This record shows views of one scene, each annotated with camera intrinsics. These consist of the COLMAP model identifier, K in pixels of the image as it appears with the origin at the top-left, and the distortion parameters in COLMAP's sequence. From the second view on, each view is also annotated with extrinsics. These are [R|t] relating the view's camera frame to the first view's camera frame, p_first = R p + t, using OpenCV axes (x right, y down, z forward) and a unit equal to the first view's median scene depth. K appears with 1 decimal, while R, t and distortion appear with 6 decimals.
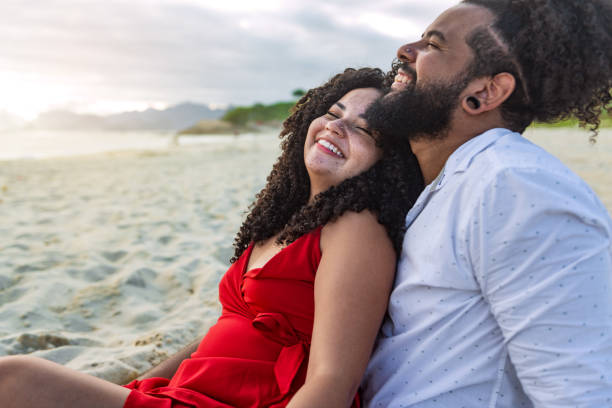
lens RADIAL K [[684.9, 0, 306.0], [0, 684.9, 220.3], [0, 0, 1]] dist [0.080239, 0.002541]
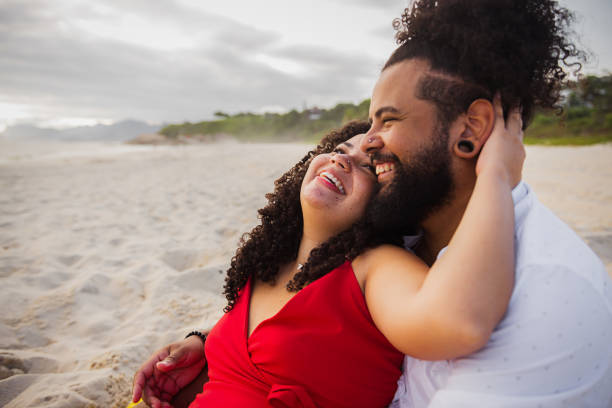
lens RADIAL K [[520.9, 0, 299.5], [0, 520.9, 196.3], [0, 0, 1]] dist [0.001545, -0.009641]
pose [[0.989411, 0.000438, 0.145140, -0.042410], [0.003706, 0.999593, -0.028277, -0.032502], [-0.145093, 0.028516, 0.989007, 0.147907]]
